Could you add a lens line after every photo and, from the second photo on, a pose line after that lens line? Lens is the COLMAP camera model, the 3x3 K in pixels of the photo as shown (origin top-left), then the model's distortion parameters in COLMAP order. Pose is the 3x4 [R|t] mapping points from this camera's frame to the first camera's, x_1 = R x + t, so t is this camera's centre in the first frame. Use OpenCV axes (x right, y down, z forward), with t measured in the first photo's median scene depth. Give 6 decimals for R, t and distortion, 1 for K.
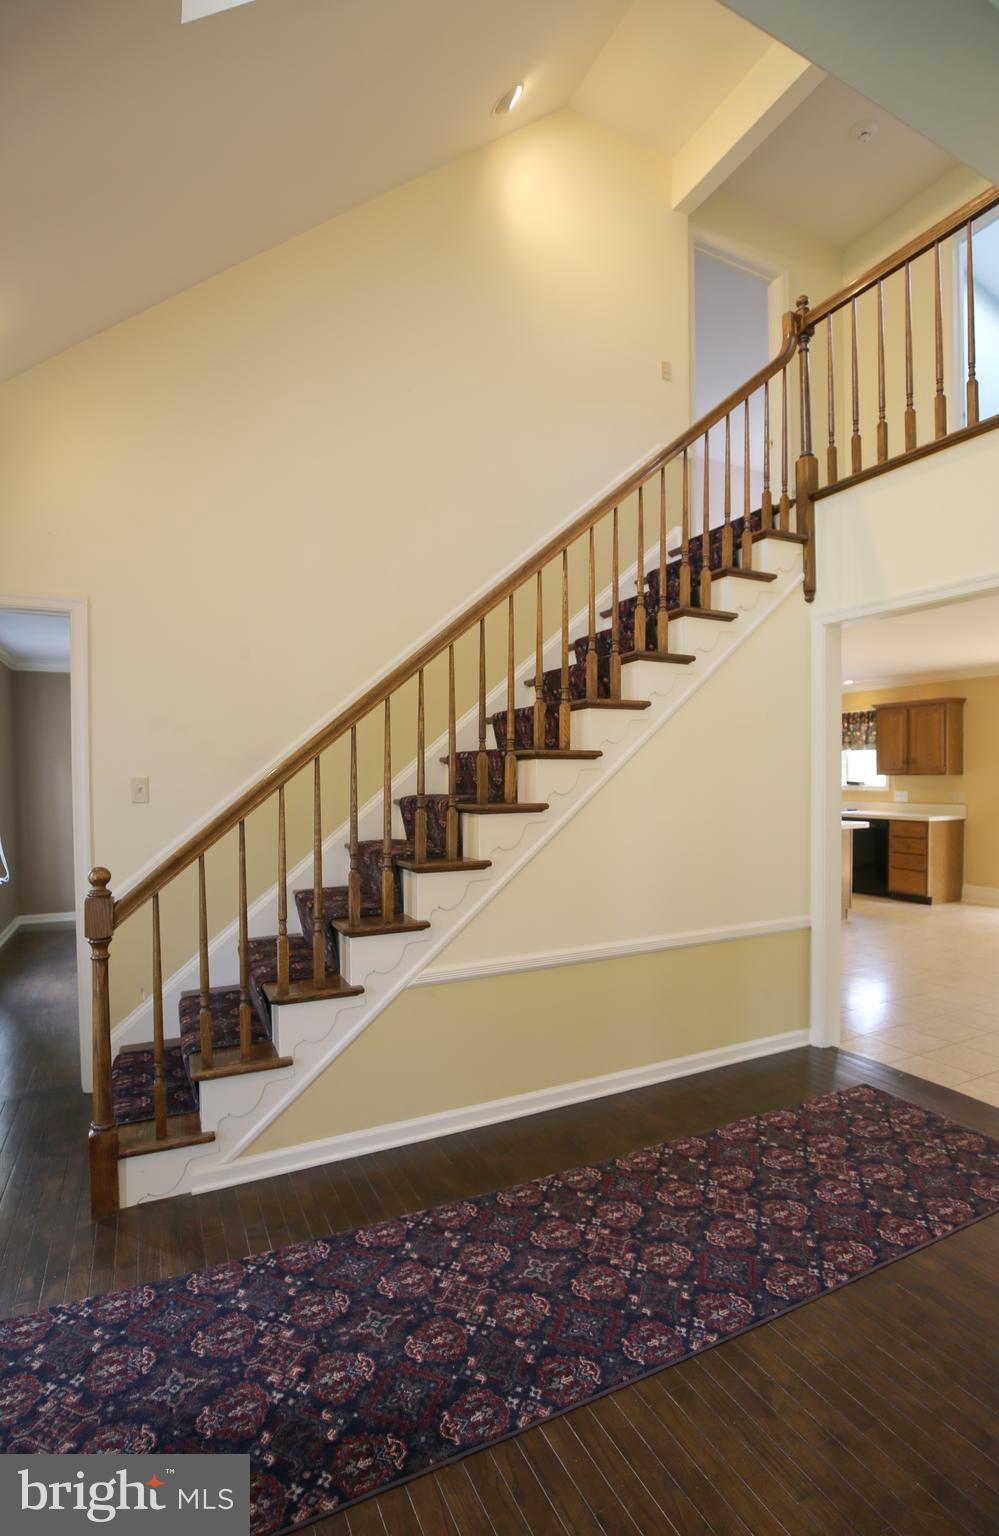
lens RADIAL K [[724.5, 0, 523.2], [0, 724.5, 791.6], [0, 0, 1]] dist [-0.029833, -0.000182]
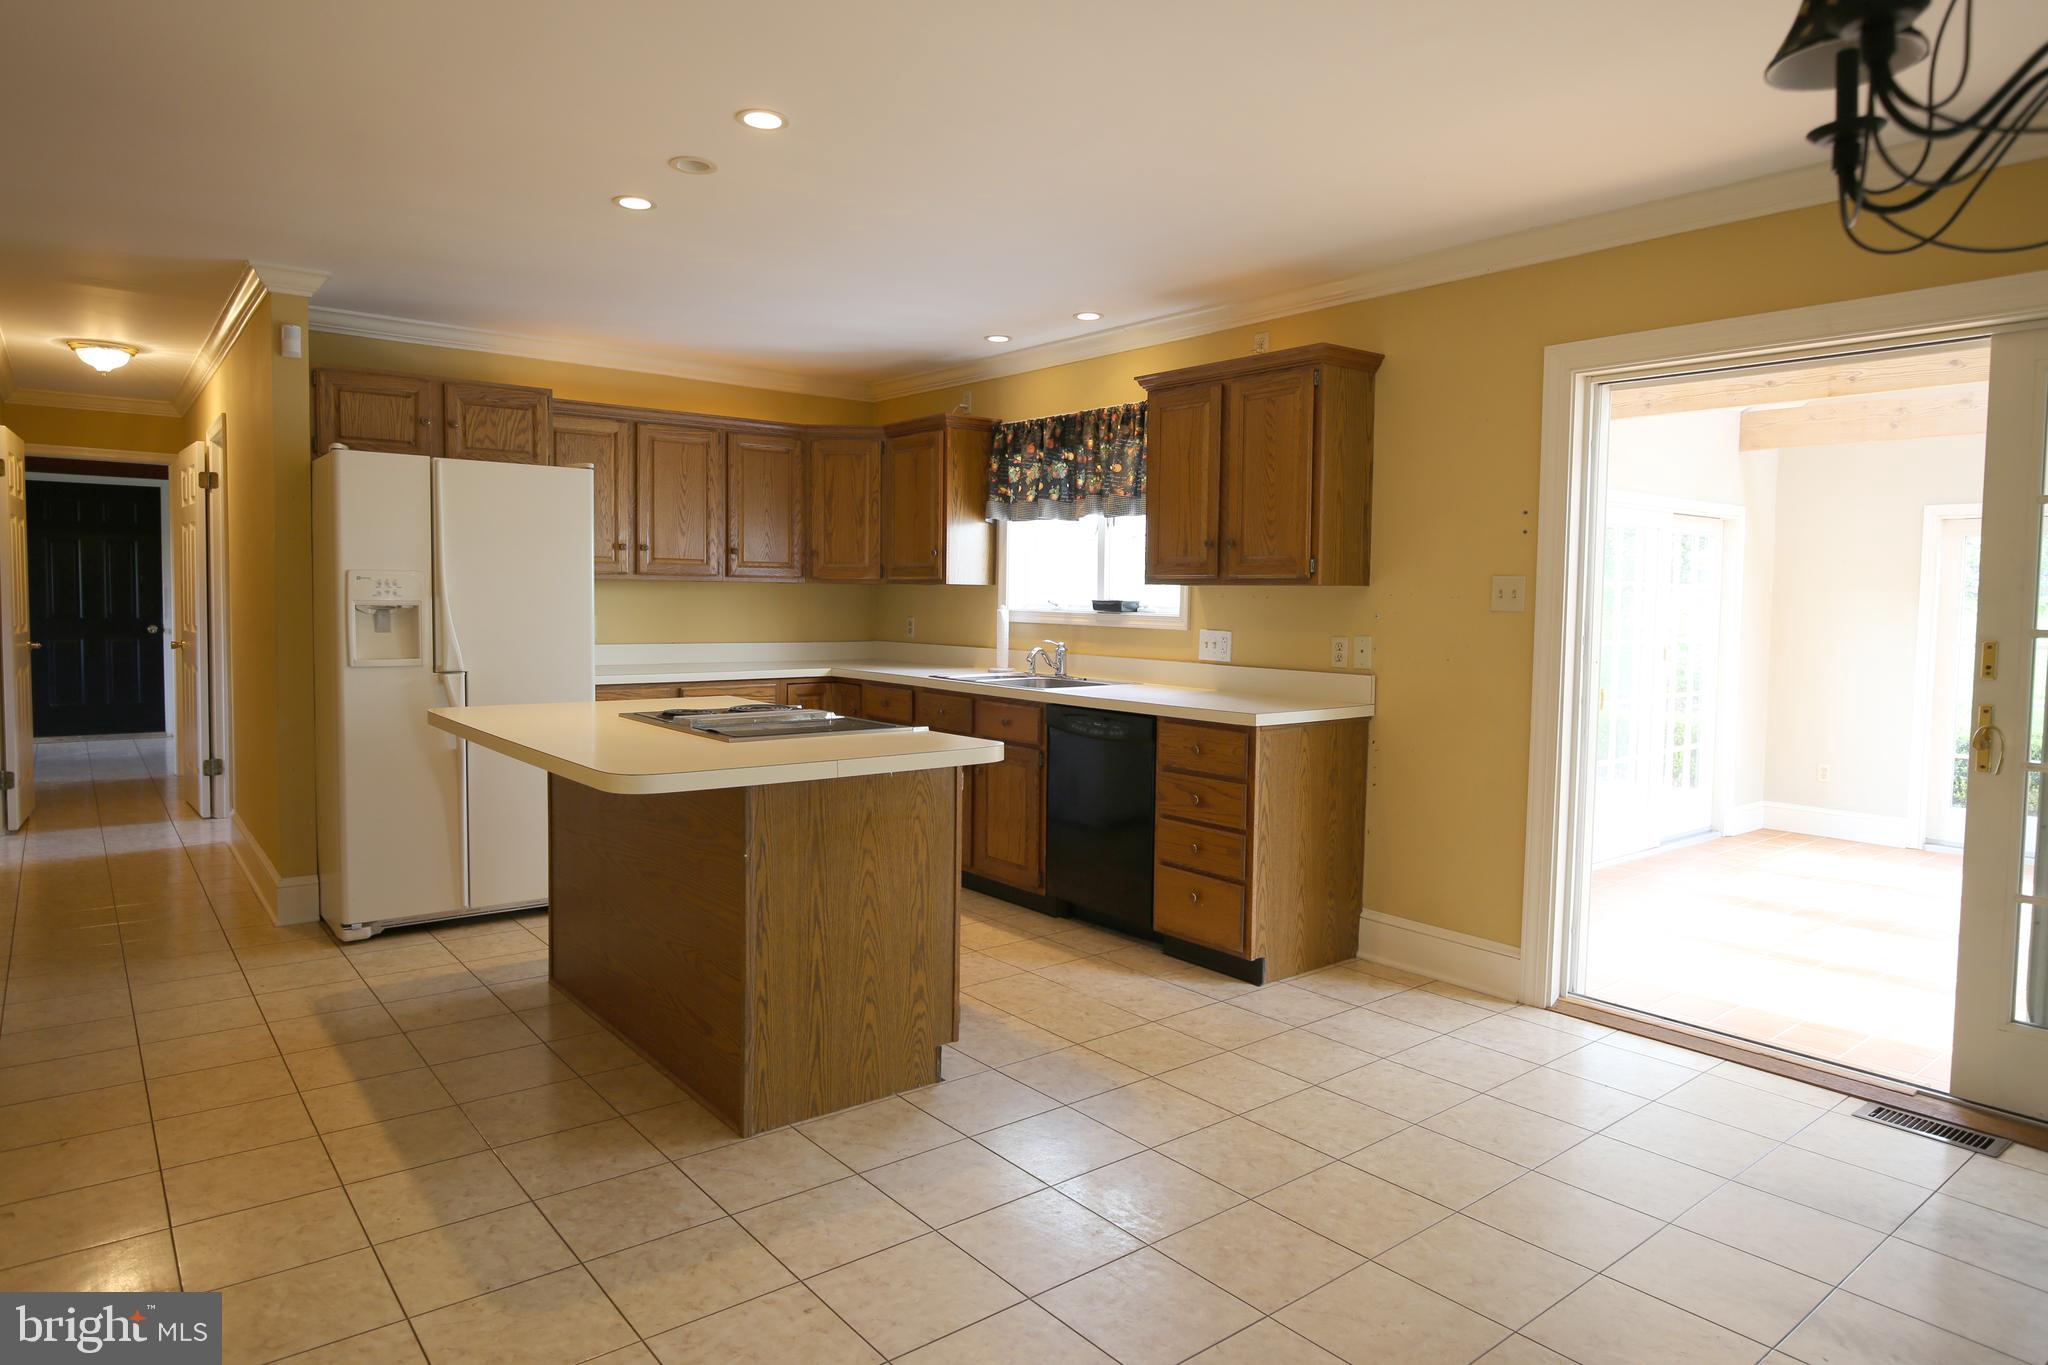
lens RADIAL K [[1221.7, 0, 1018.1], [0, 1221.7, 667.8], [0, 0, 1]] dist [-0.001235, -0.000824]
pose [[0.981878, 0.006440, 0.189406, 0.346333], [-0.013403, 0.999280, 0.035500, -0.002884], [-0.189041, -0.037395, 0.981257, 0.470748]]
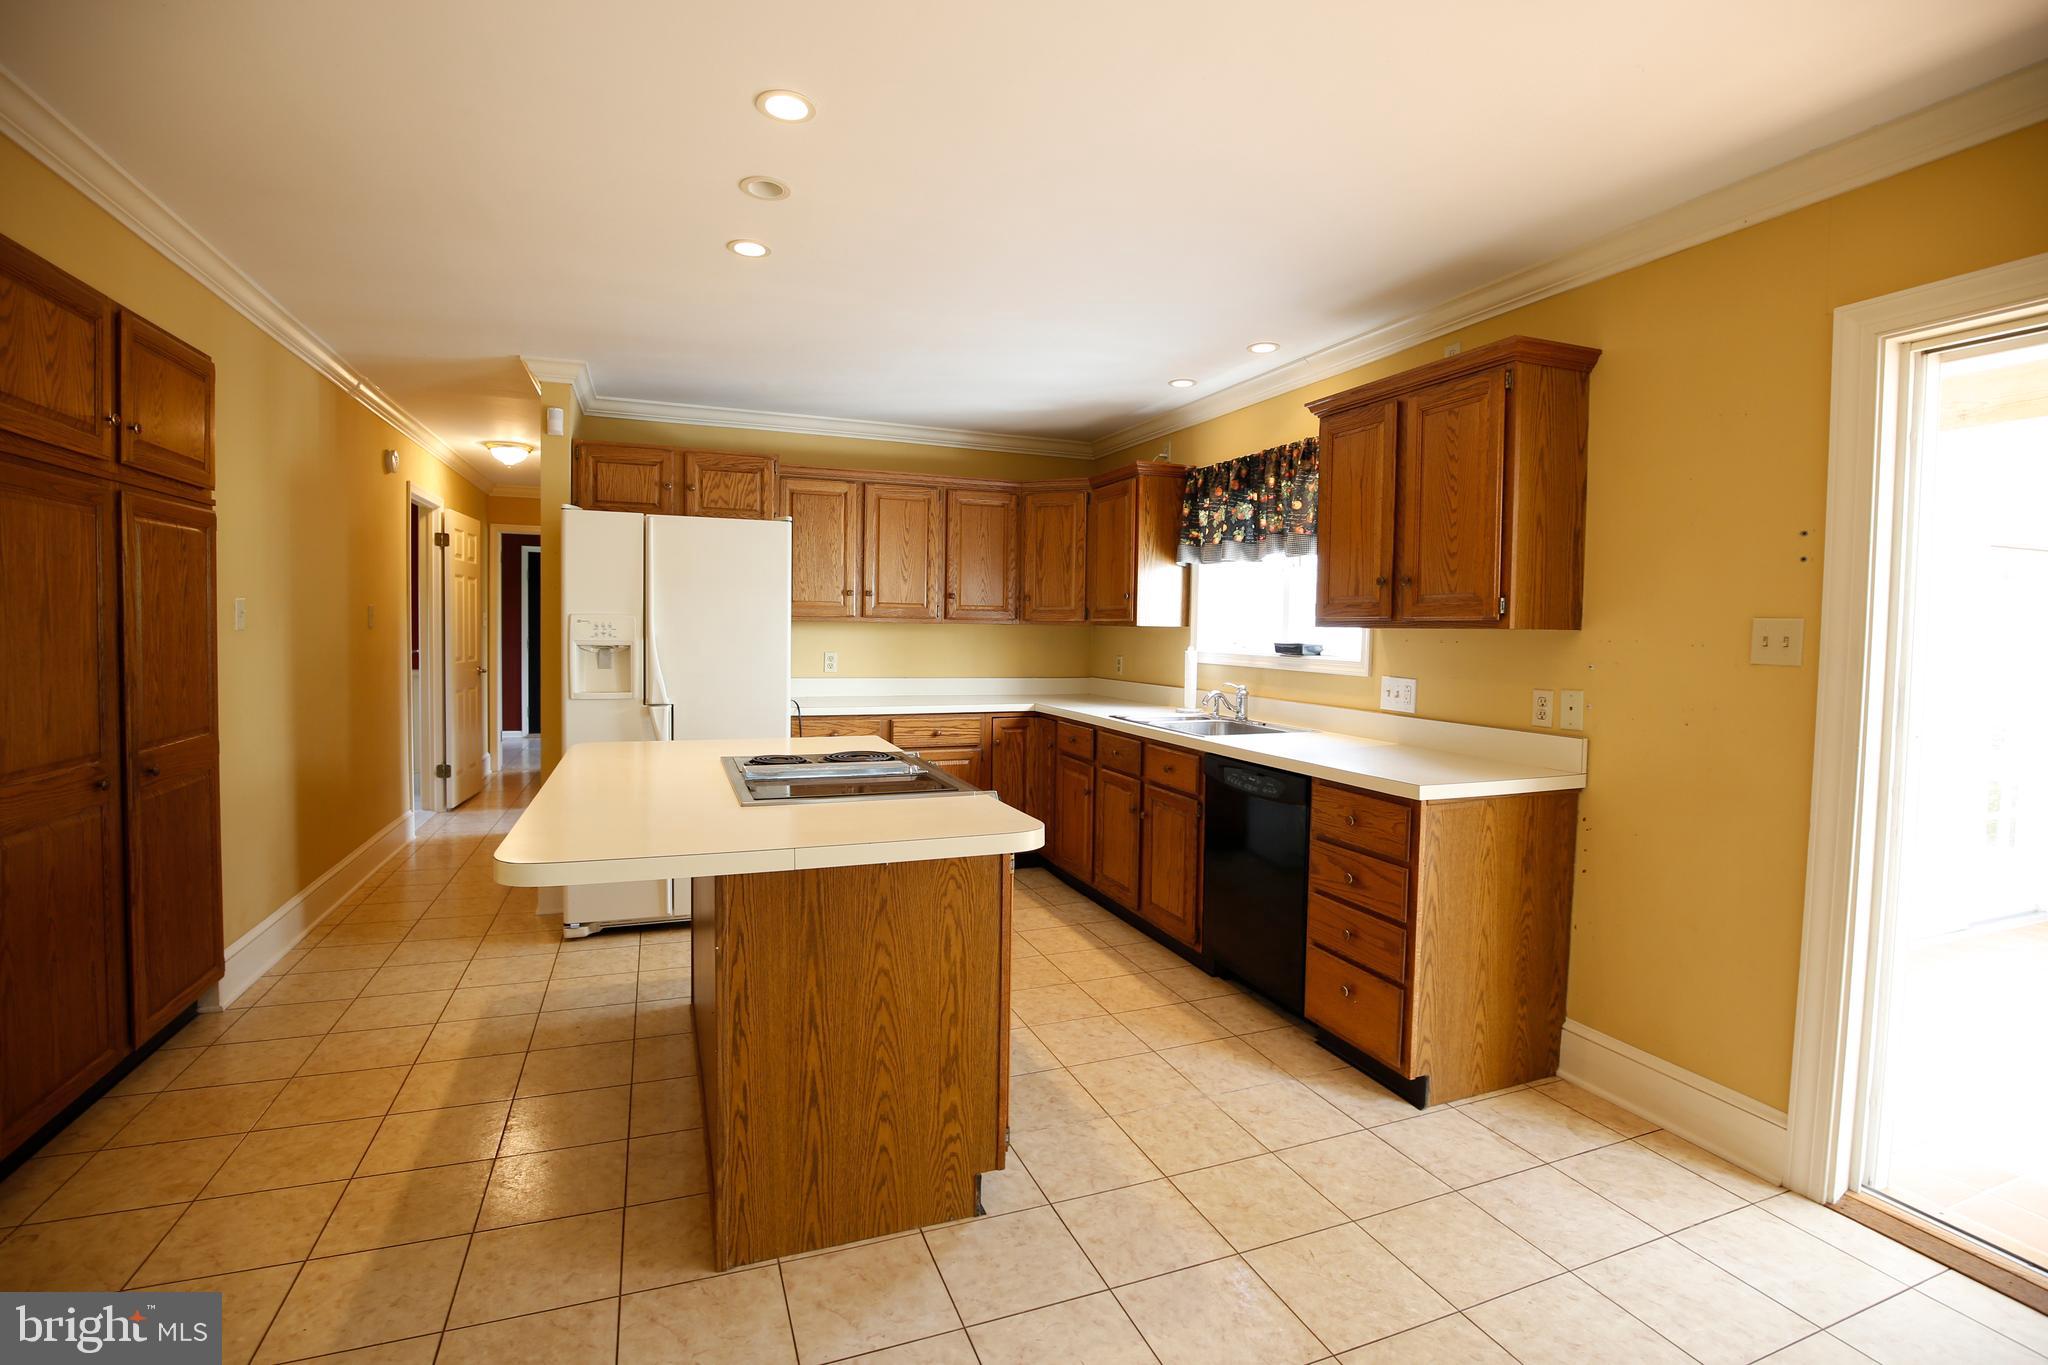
lens RADIAL K [[939.1, 0, 1020.8], [0, 939.1, 671.8], [0, 0, 1]] dist [-0.029494, 0.001639]
pose [[0.993840, 0.025170, -0.107925, 0.439940], [-0.022739, 0.999461, 0.023699, -0.010558], [0.108463, -0.021098, 0.993877, 0.621626]]
